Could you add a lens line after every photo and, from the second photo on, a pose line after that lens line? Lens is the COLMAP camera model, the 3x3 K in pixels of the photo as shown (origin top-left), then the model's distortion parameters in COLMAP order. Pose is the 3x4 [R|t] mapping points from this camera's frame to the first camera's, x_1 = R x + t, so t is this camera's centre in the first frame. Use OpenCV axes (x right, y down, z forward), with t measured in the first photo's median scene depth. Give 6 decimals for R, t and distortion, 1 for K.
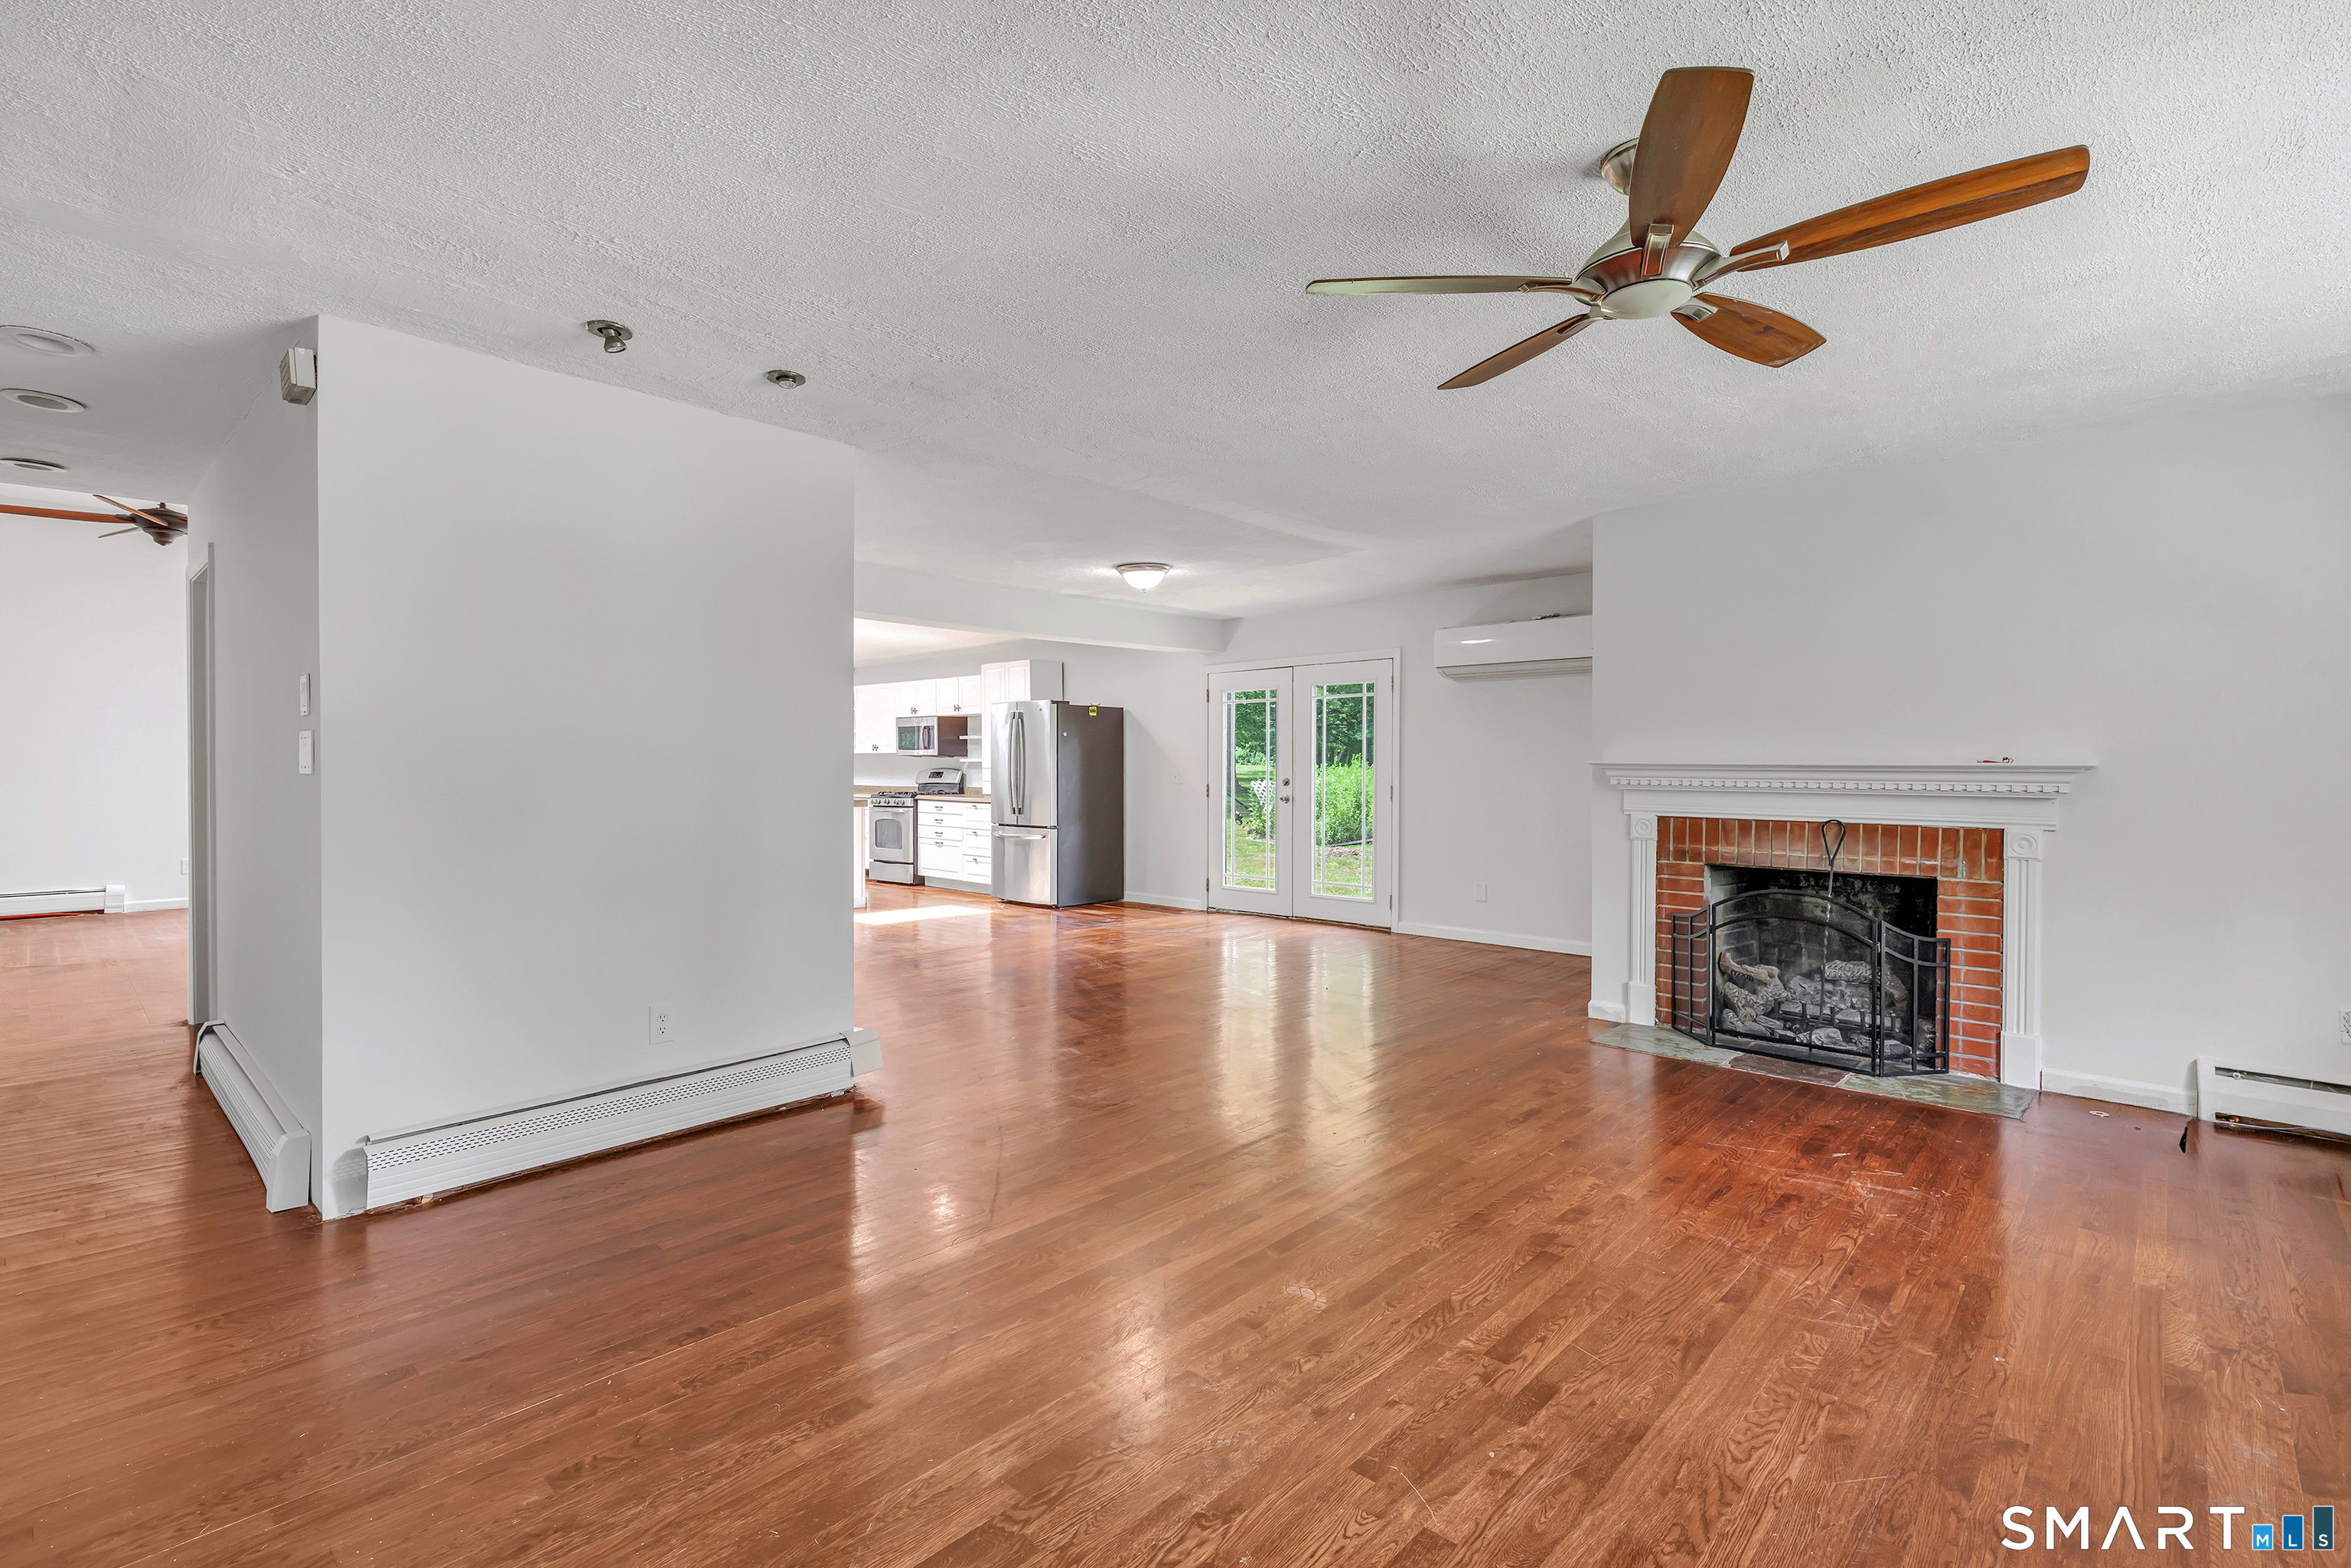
lens RADIAL K [[1086.8, 0, 1165.8], [0, 1086.8, 783.4], [0, 0, 1]] dist [-0.001444, 0.000165]
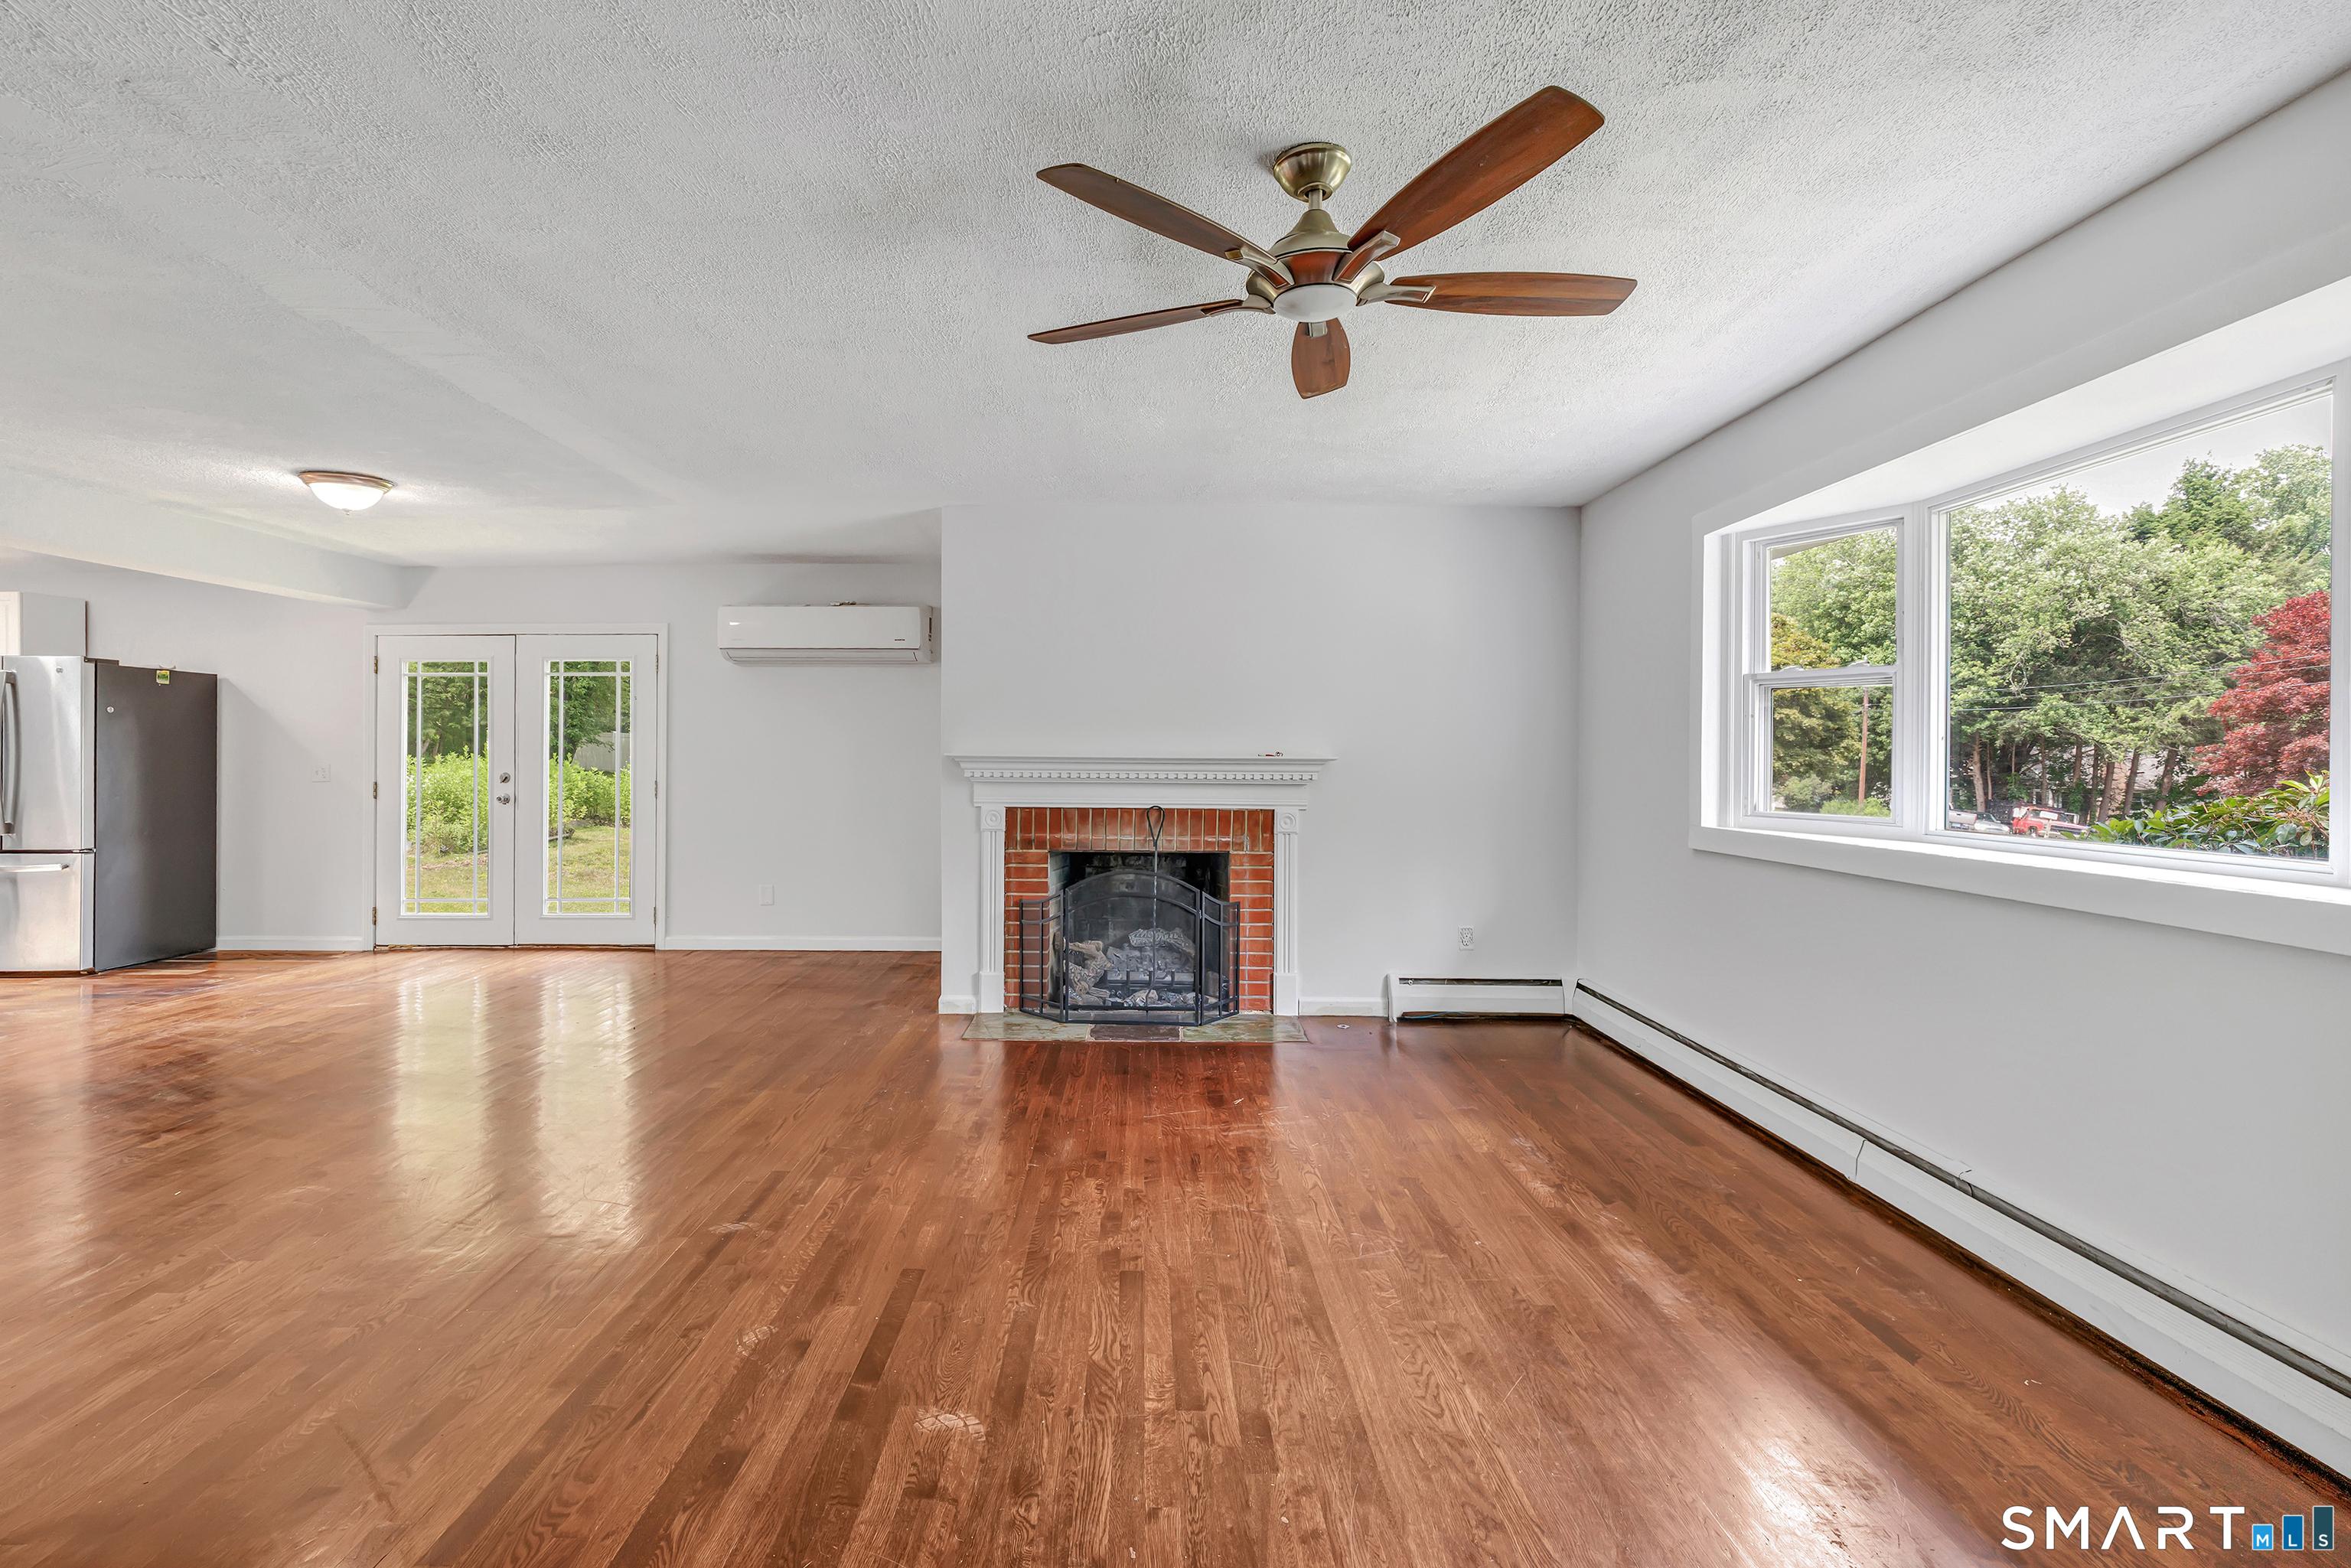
lens RADIAL K [[1089.2, 0, 1137.5], [0, 1089.2, 753.1], [0, 0, 1]] dist [0.000471, 0.001056]
pose [[0.731840, 0.004473, 0.681462, -0.130122], [0.009490, 0.999815, -0.016754, -0.002249], [-0.681410, 0.018728, 0.731662, 0.128648]]
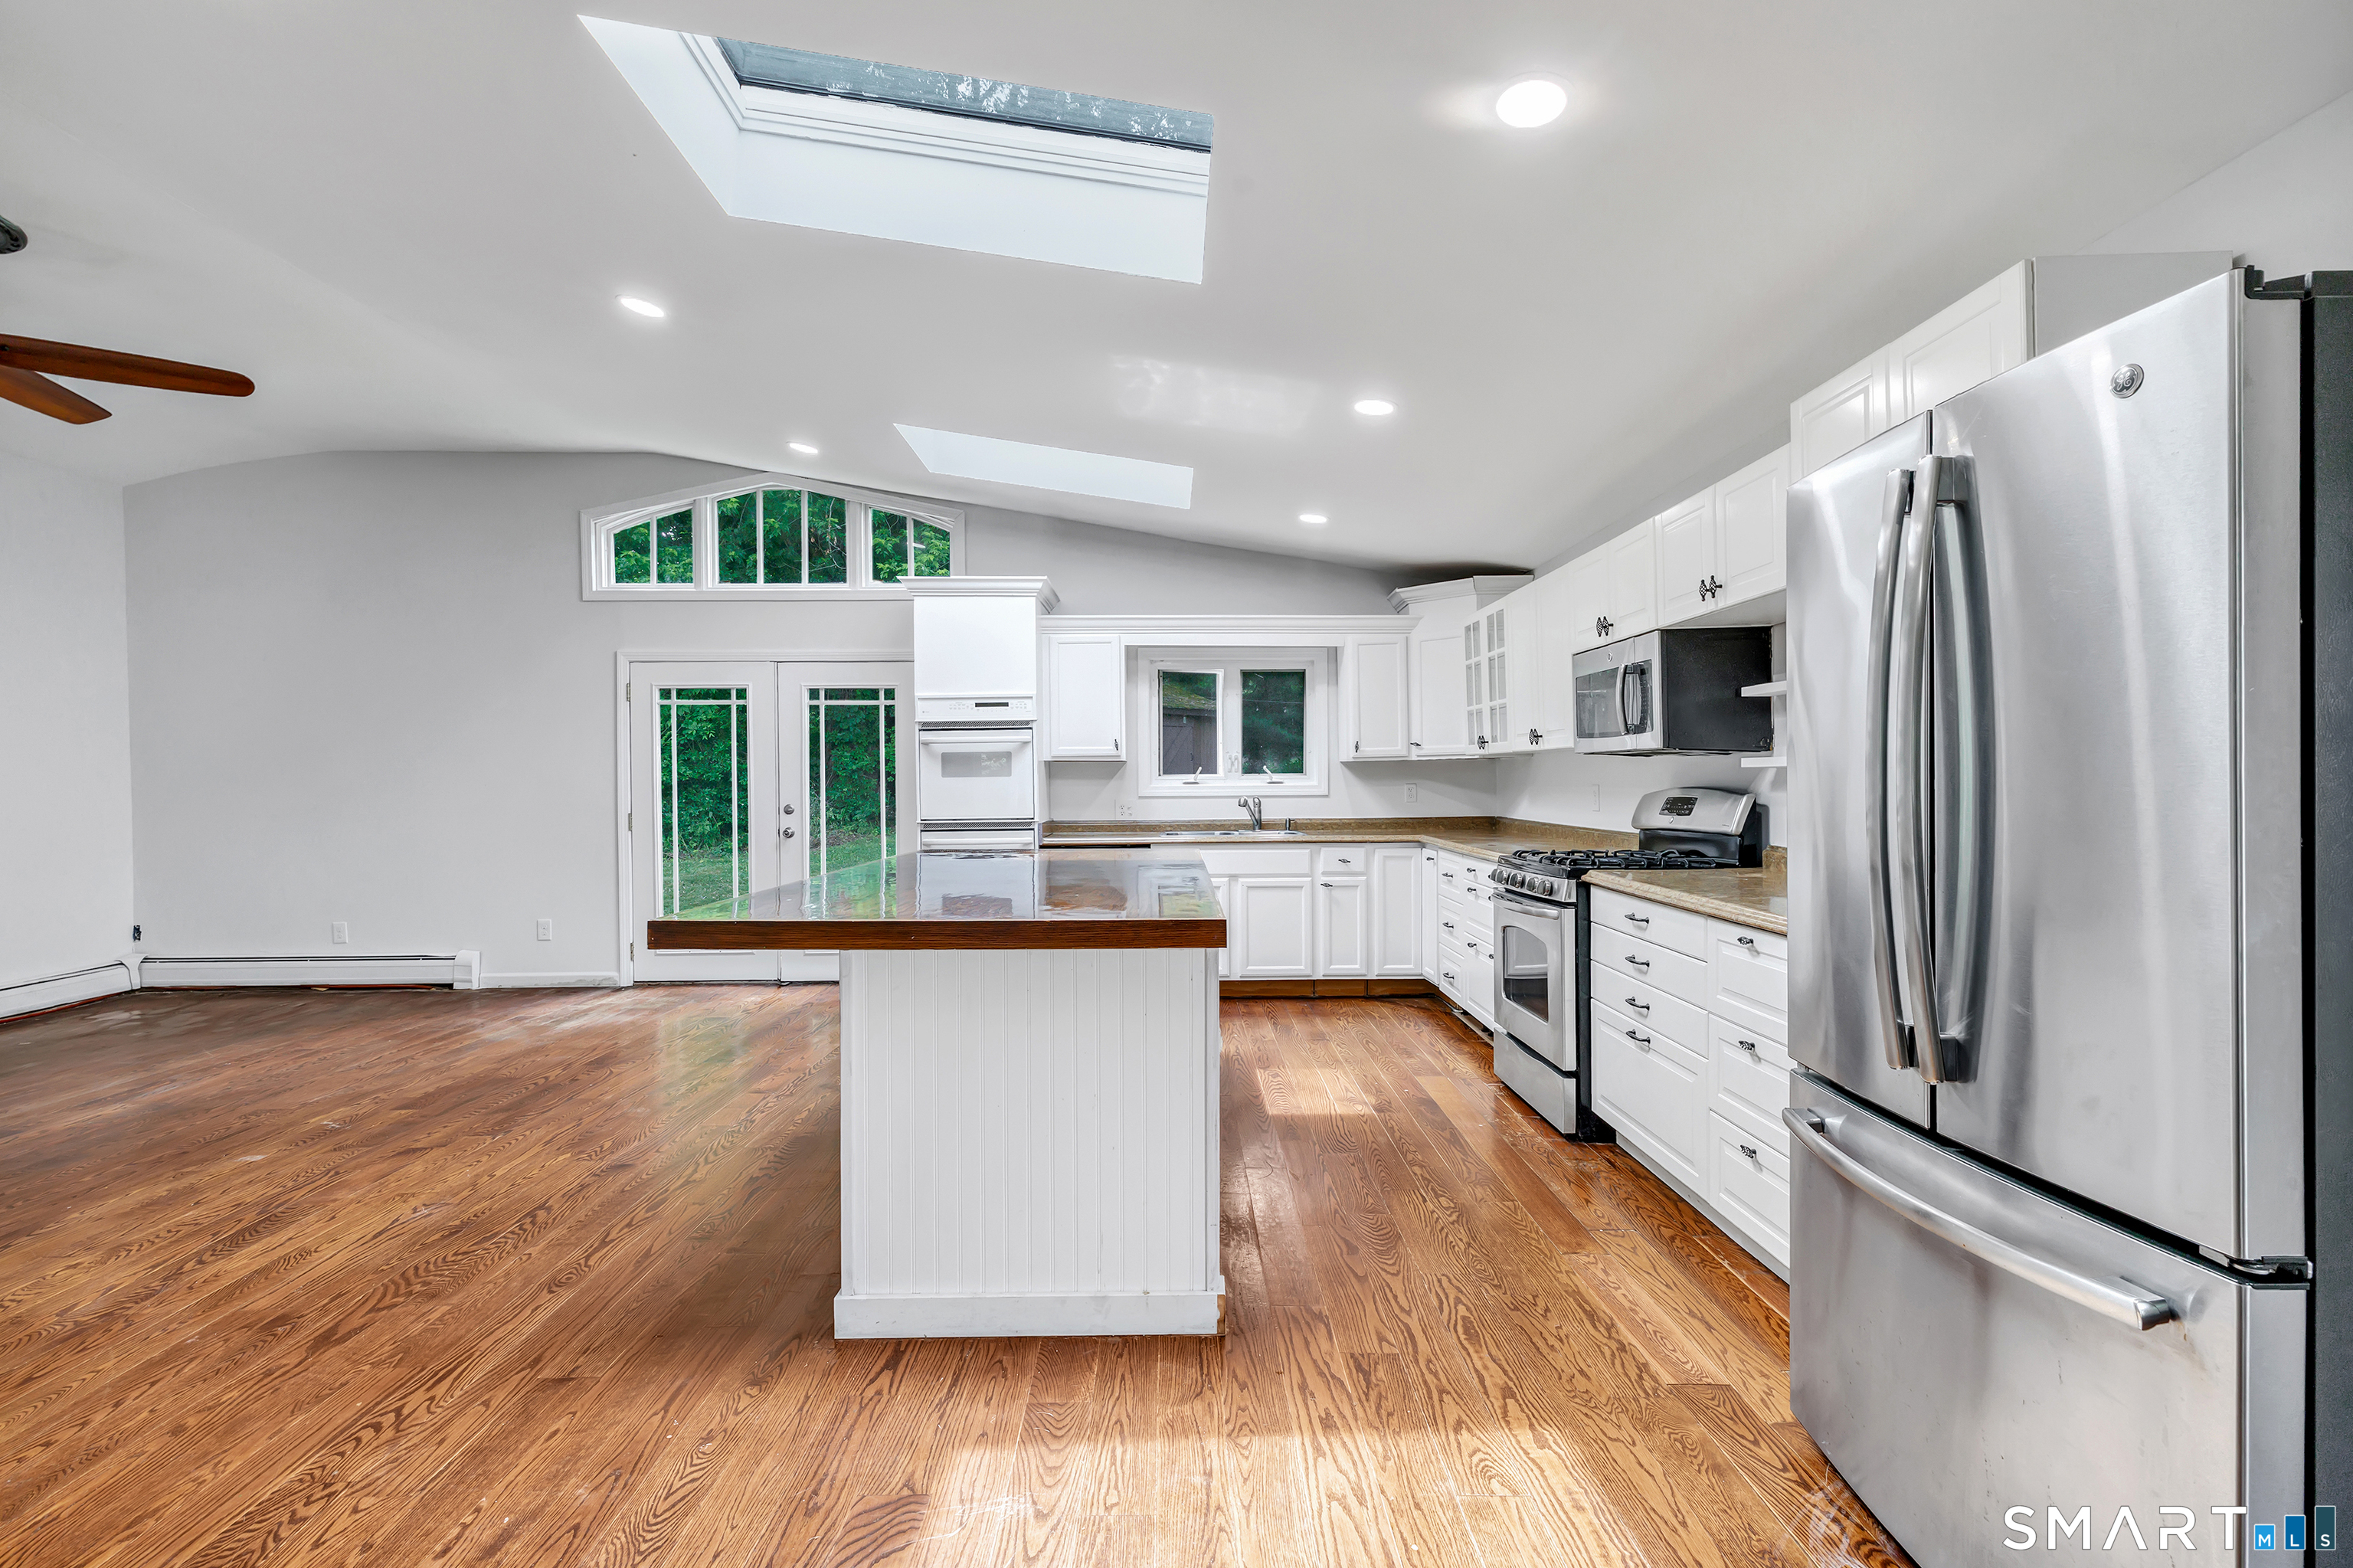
lens RADIAL K [[1045.0, 0, 1189.5], [0, 1045.0, 787.2], [0, 0, 1]] dist [0.002937, 0.000153]
pose [[0.703107, -0.002825, -0.711078, -0.154632], [-0.000900, 0.999988, -0.004862, -0.022788], [0.711083, 0.004058, 0.703096, 1.216974]]
